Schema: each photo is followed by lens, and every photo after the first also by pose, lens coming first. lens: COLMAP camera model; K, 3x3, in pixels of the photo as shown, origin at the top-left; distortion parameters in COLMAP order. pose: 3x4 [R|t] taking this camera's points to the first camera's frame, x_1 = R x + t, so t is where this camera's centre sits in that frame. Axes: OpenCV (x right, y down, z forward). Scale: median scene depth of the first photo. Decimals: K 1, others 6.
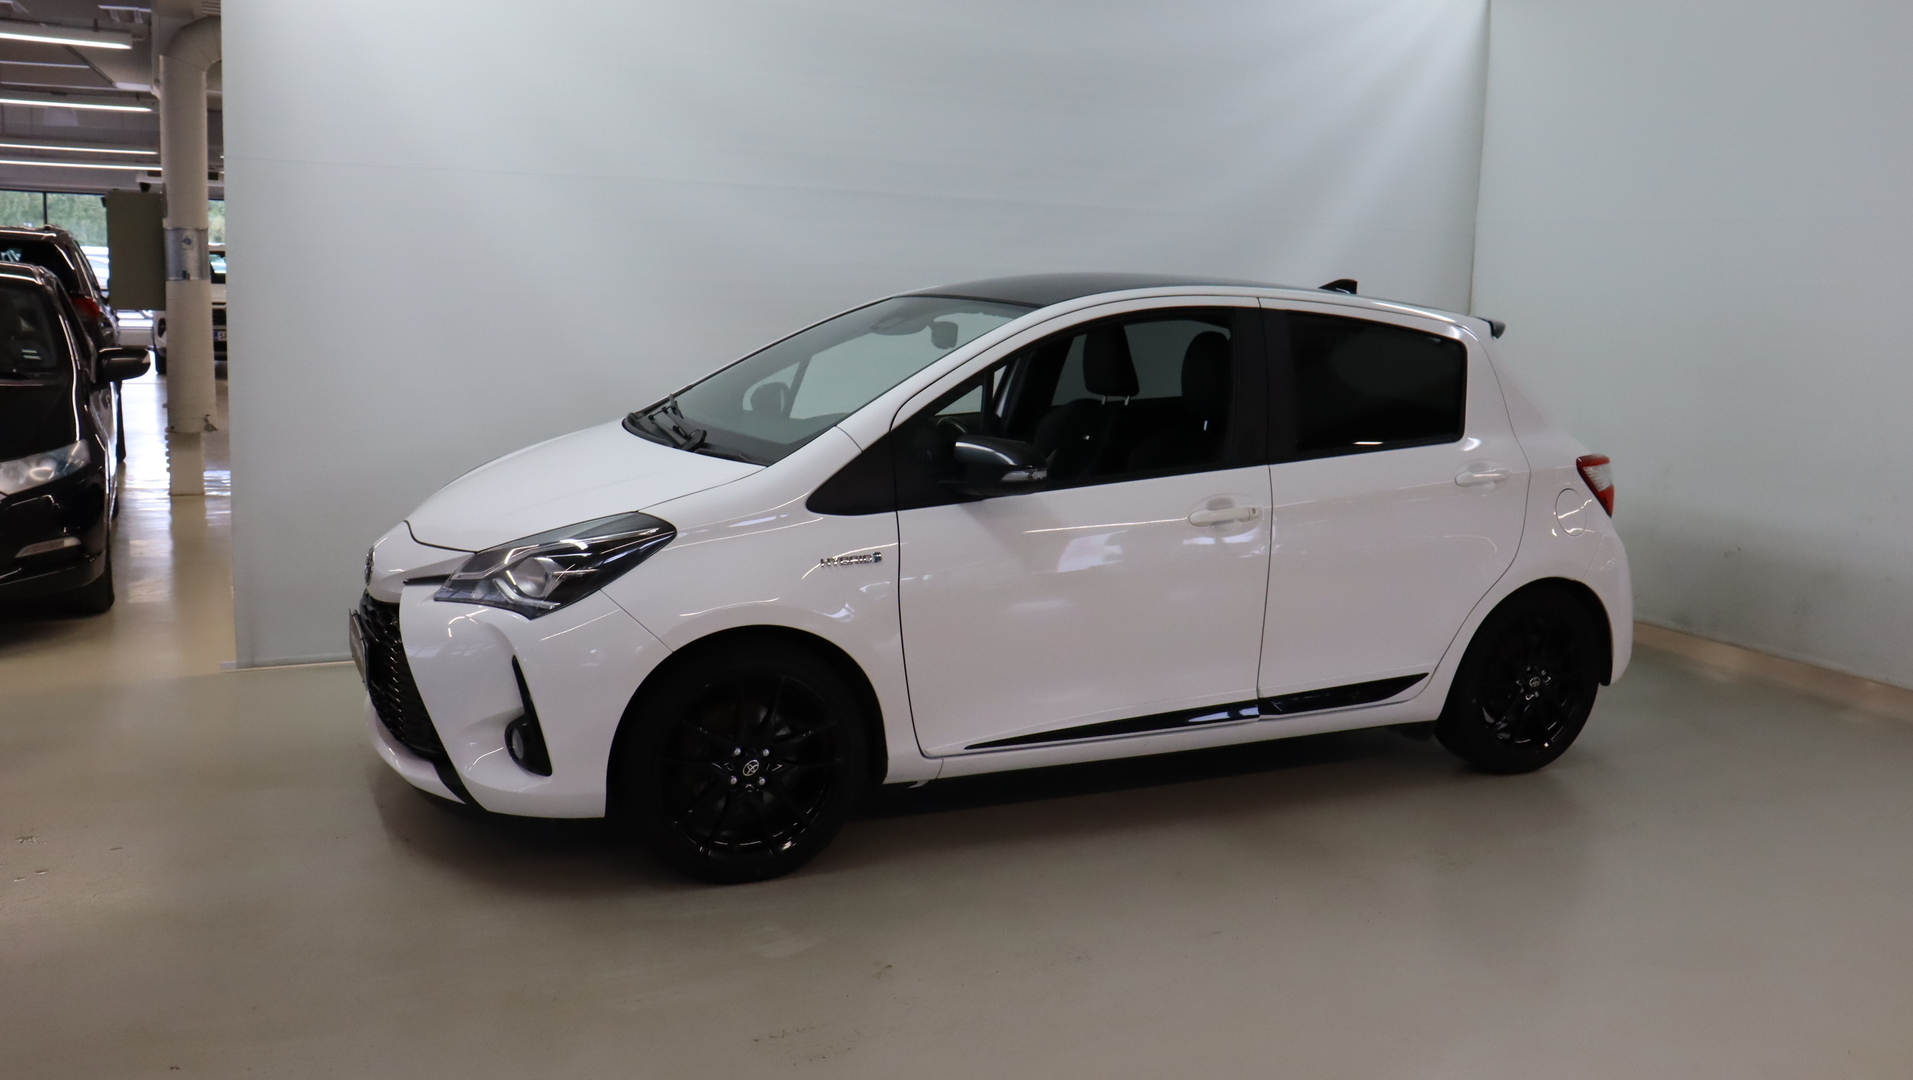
lens RADIAL K [[1639.8, 0, 956.5], [0, 1639.8, 540.0], [0, 0, 1]] dist [-0.134662, 0.106030]
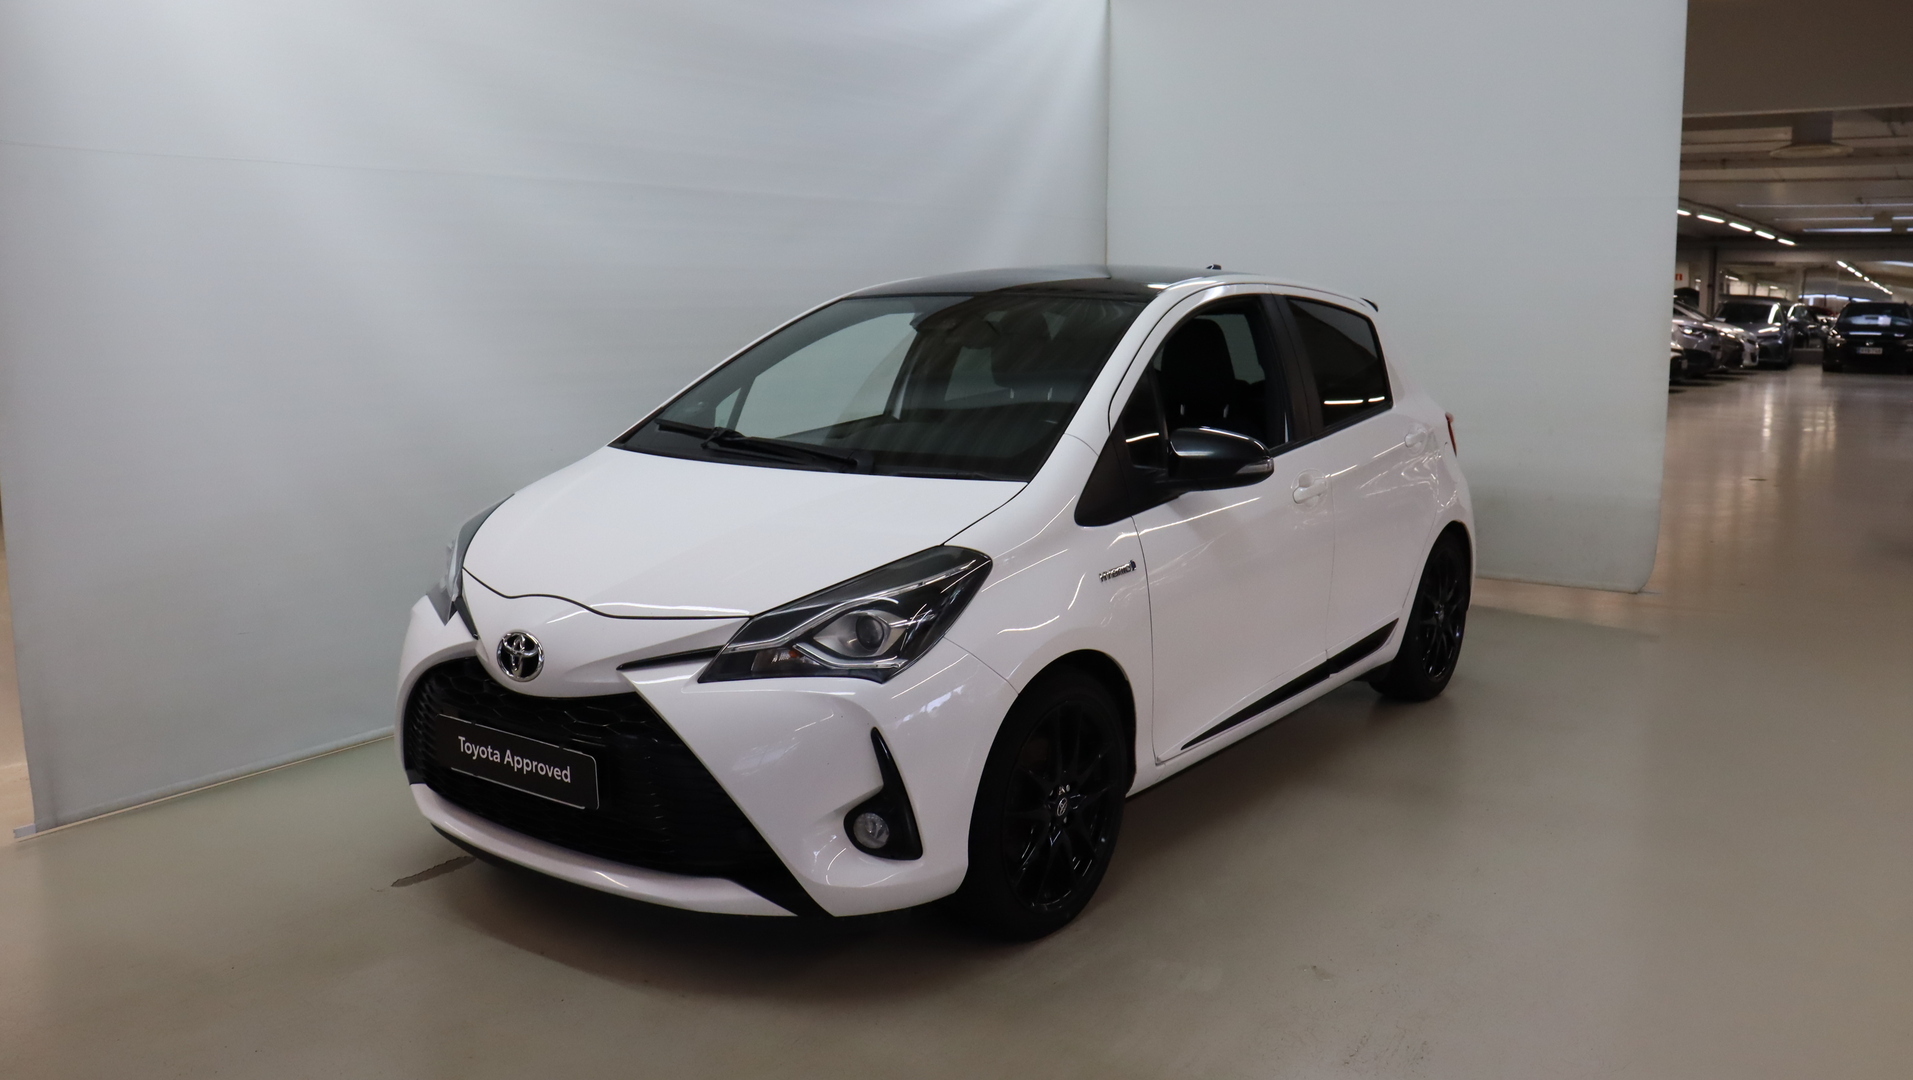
lens RADIAL K [[1639.8, 0, 956.5], [0, 1639.8, 540.0], [0, 0, 1]] dist [-0.134662, 0.106030]
pose [[0.860517, -0.107686, 0.497909, -0.598327], [0.104543, 0.993929, 0.034287, -0.047291], [-0.498579, 0.022548, 0.866551, 0.214063]]
